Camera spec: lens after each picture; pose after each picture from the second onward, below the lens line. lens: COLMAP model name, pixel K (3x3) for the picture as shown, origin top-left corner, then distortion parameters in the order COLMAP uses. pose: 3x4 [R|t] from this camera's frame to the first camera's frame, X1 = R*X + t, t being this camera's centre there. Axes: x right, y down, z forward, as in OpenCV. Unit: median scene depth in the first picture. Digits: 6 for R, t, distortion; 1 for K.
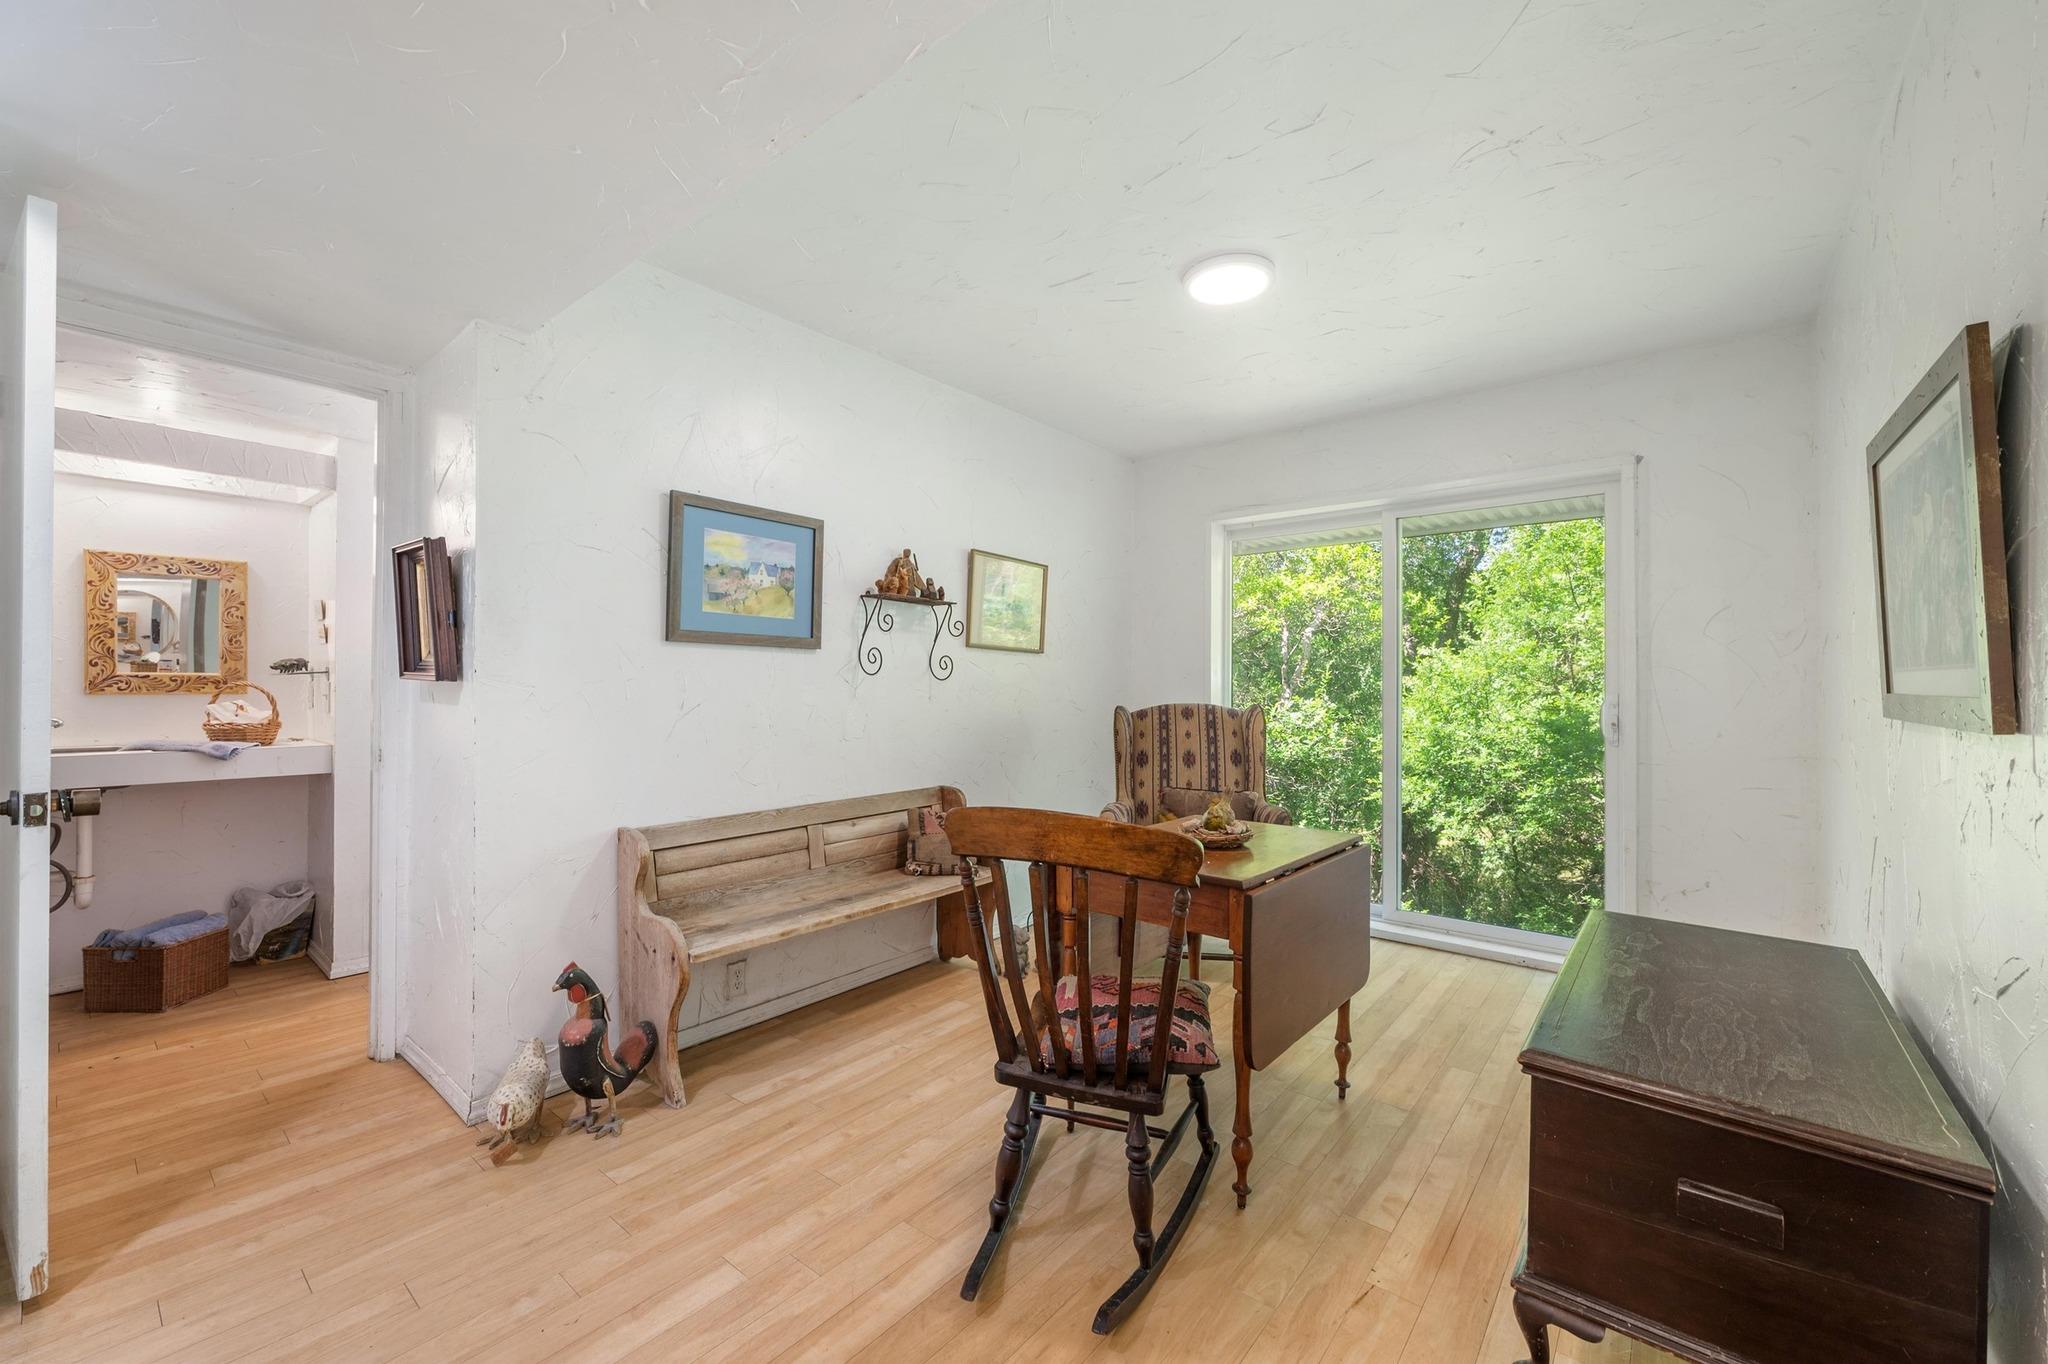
lens RADIAL K [[807.7, 0, 1022.9], [0, 807.7, 687.1], [0, 0, 1]] dist [-0.005203, 0.000442]
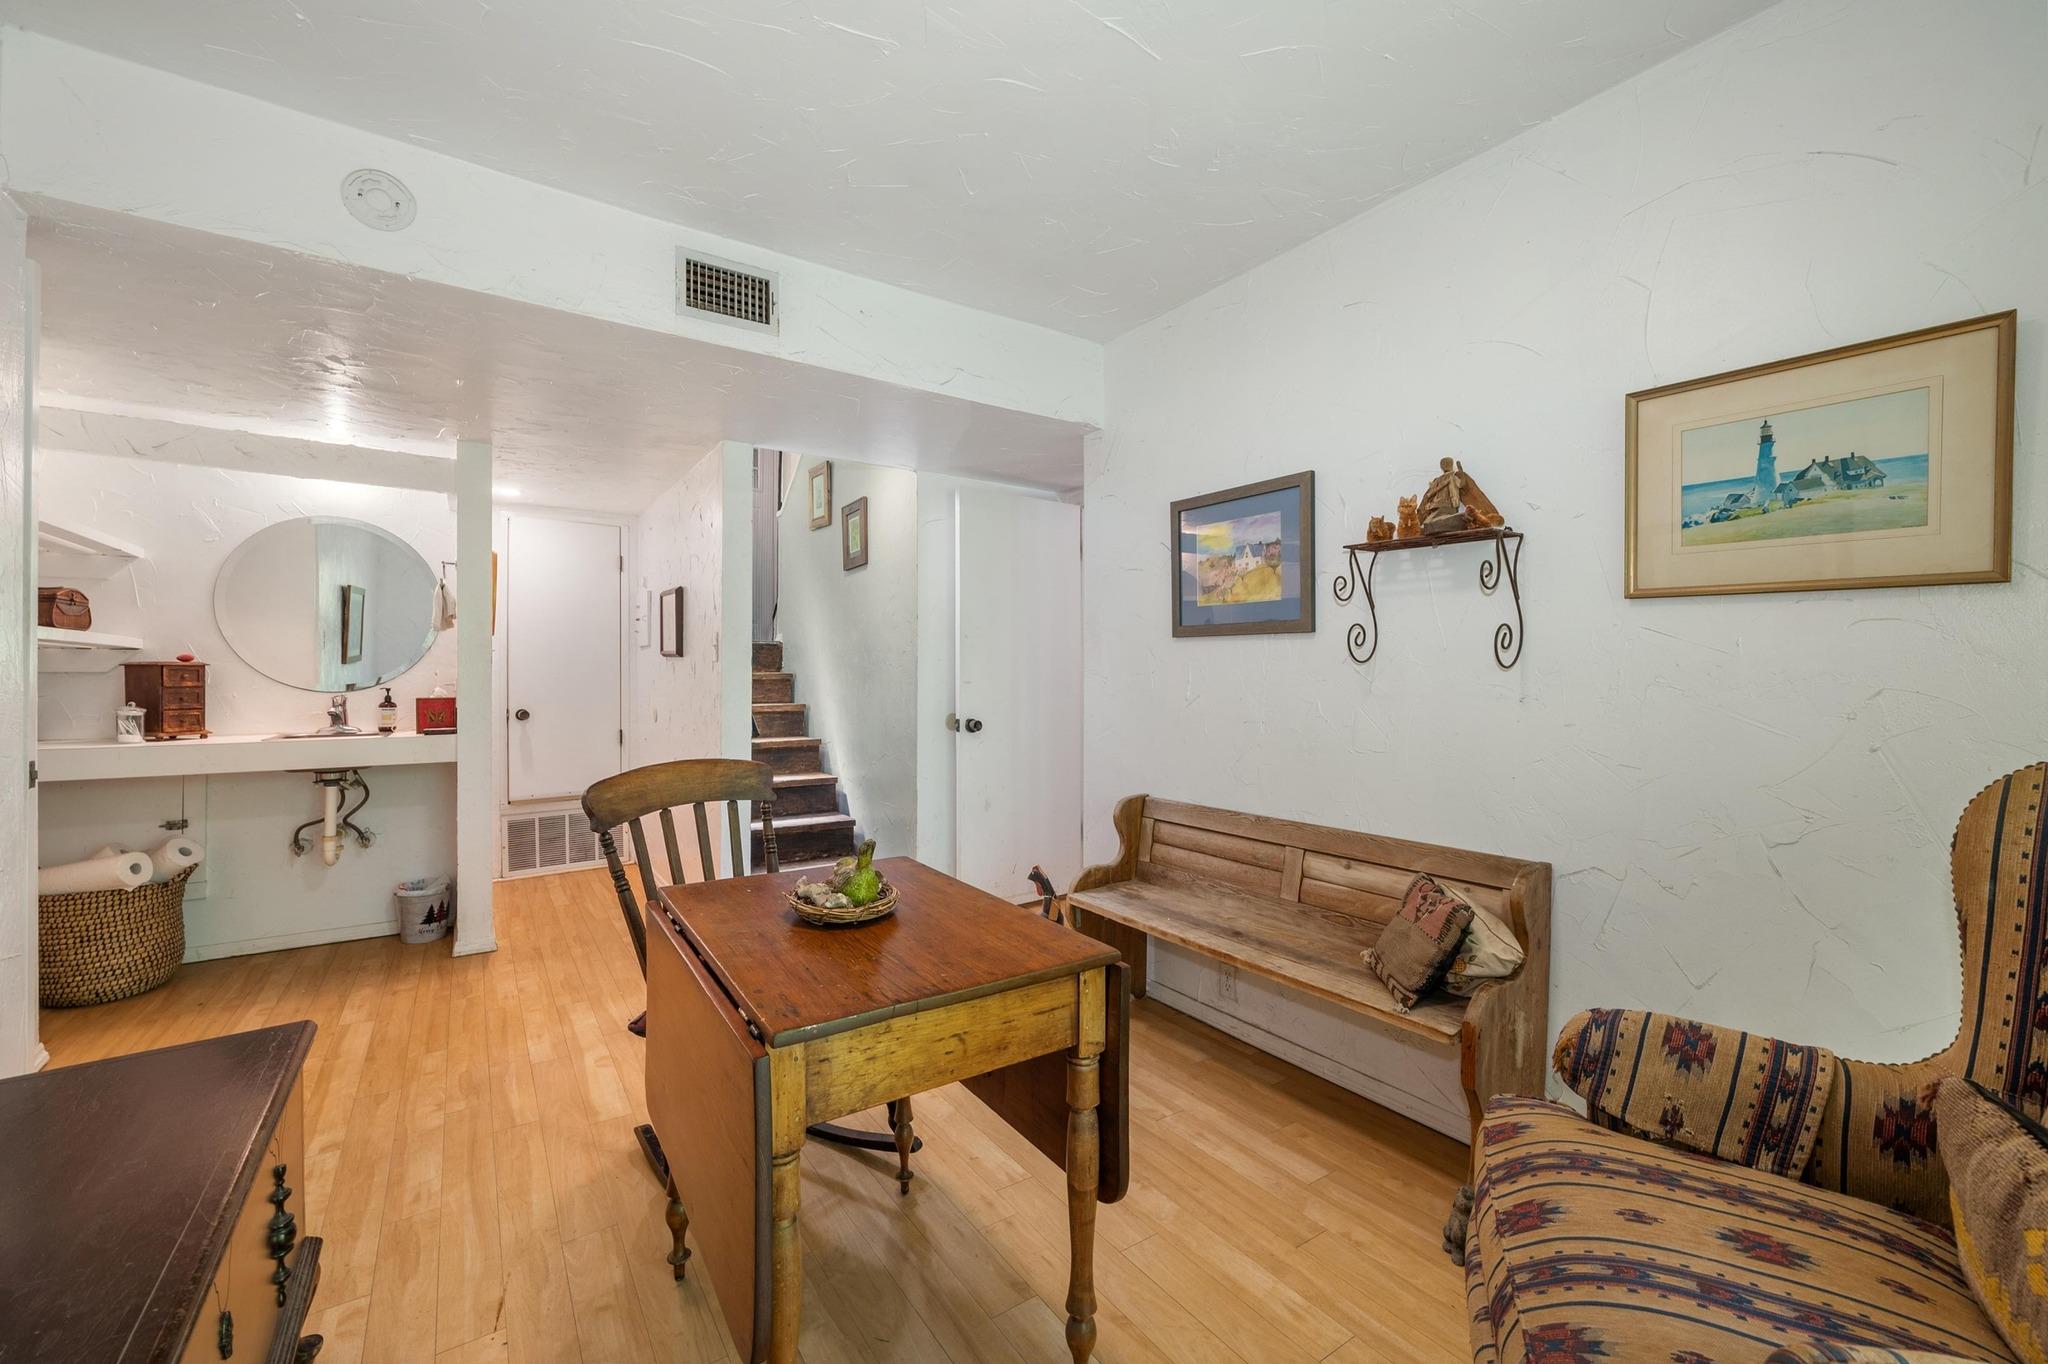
lens RADIAL K [[814.4, 0, 1024.0], [0, 814.4, 682.0], [0, 0, 1]] dist [-0.005453, 0.000329]
pose [[-0.271187, -0.001212, -0.962526, 0.643711], [-0.010160, 0.999947, 0.001603, 0.004474], [0.962473, 0.010214, -0.271185, 1.012242]]
